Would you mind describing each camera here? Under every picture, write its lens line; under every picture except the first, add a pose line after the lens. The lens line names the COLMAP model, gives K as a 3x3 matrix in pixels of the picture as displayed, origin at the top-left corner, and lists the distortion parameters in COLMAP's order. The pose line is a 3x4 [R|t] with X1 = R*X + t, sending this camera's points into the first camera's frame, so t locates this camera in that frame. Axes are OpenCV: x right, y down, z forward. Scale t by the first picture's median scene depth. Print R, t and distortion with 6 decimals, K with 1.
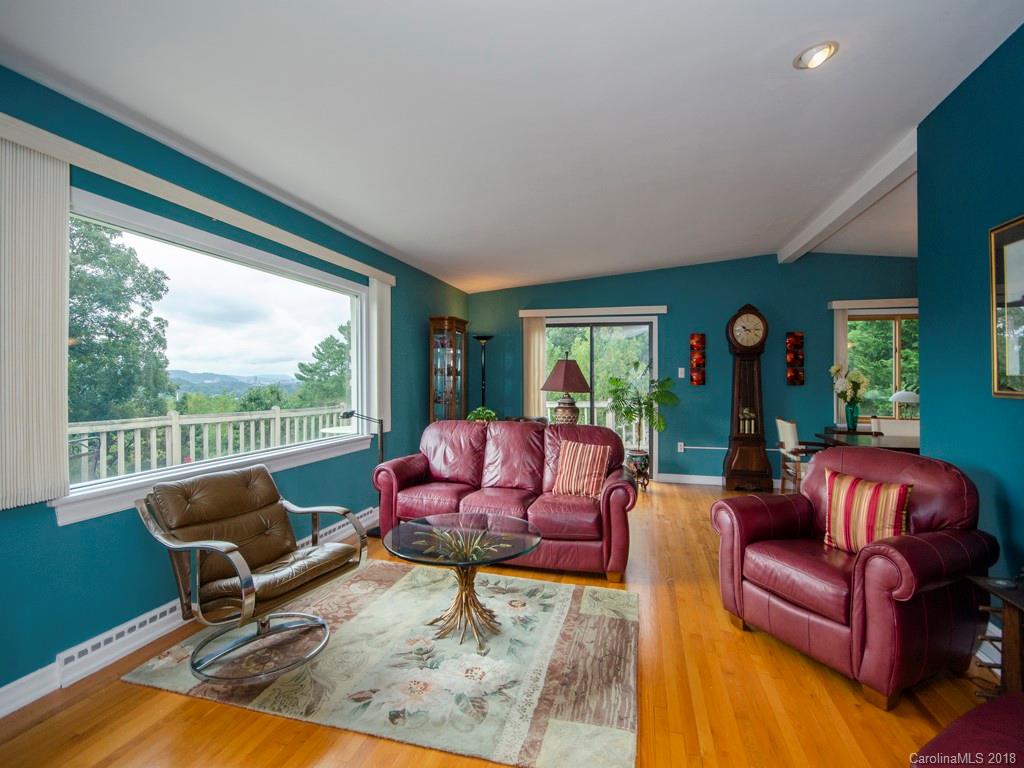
lens RADIAL K [[488.1, 0, 501.9], [0, 488.1, 388.8], [0, 0, 1]] dist [-0.009061, -0.000249]
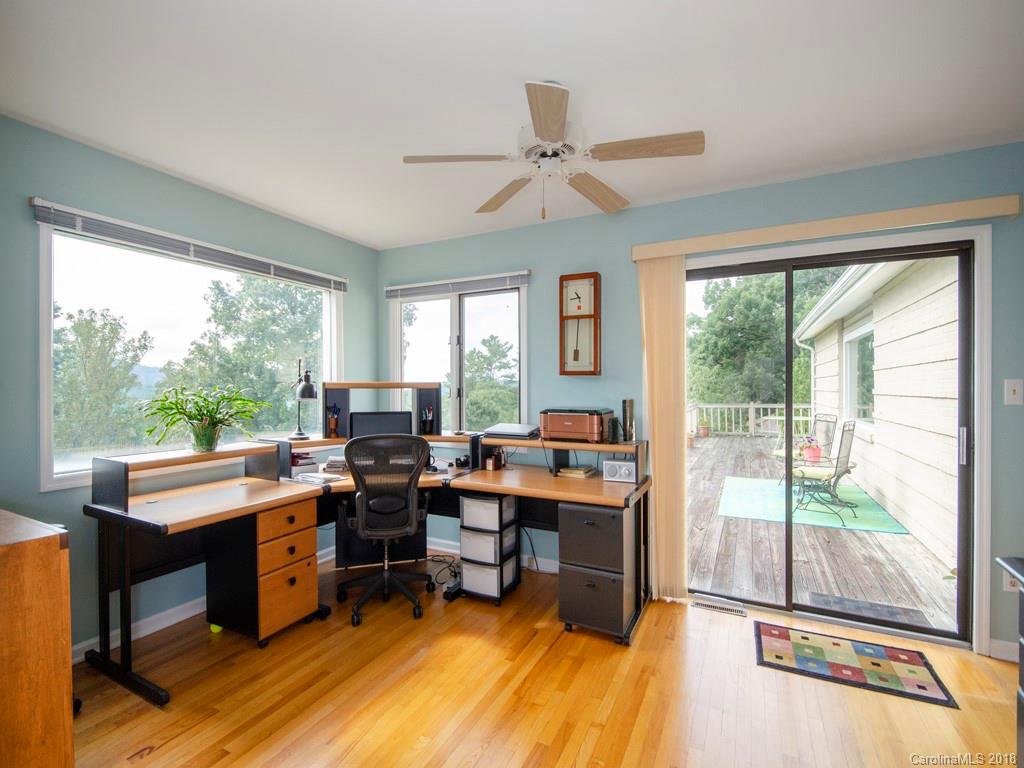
lens RADIAL K [[488.1, 0, 512.5], [0, 488.1, 393.6], [0, 0, 1]] dist [-0.009061, -0.000249]
pose [[0.988630, -0.002558, -0.150346, -0.216031], [0.001847, 0.999986, -0.004869, 0.001755], [0.150356, 0.004536, 0.988621, -0.206362]]
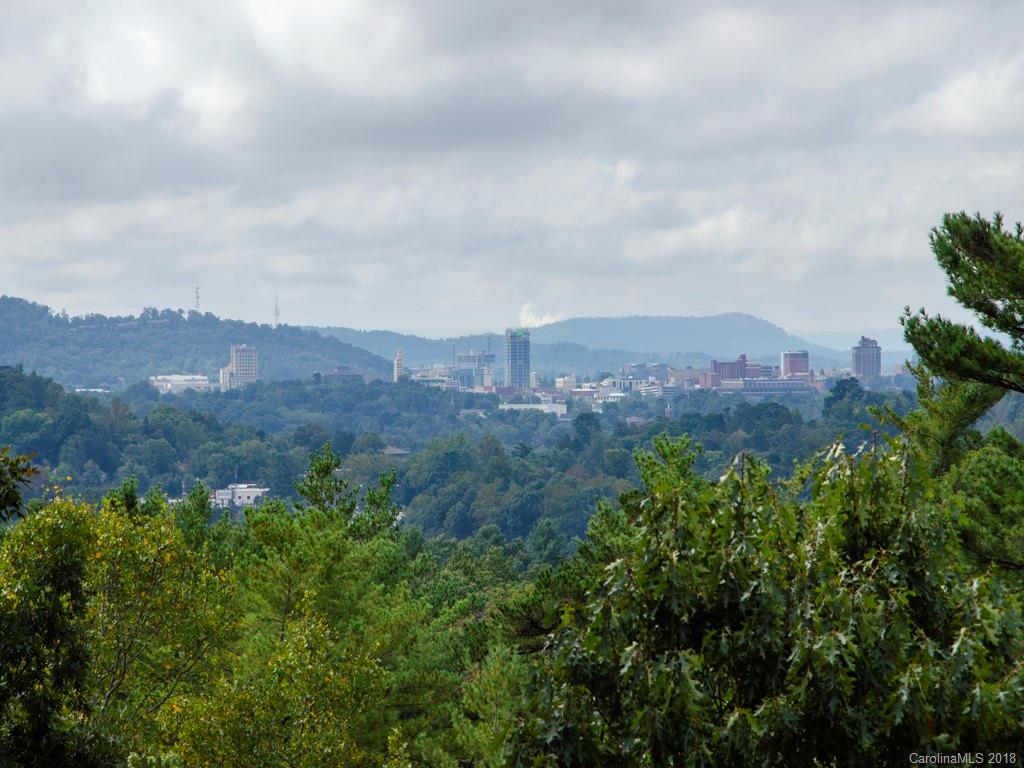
lens RADIAL K [[4460.5, 0, 507.8], [0, 4460.5, 386.5], [0, 0, 1]] dist [0.796771, 0.000000]
pose [[0.892552, -0.010063, -0.450833, -0.133860], [0.006220, 0.999931, -0.010005, -0.016063], [0.450903, 0.006125, 0.892552, 0.179122]]
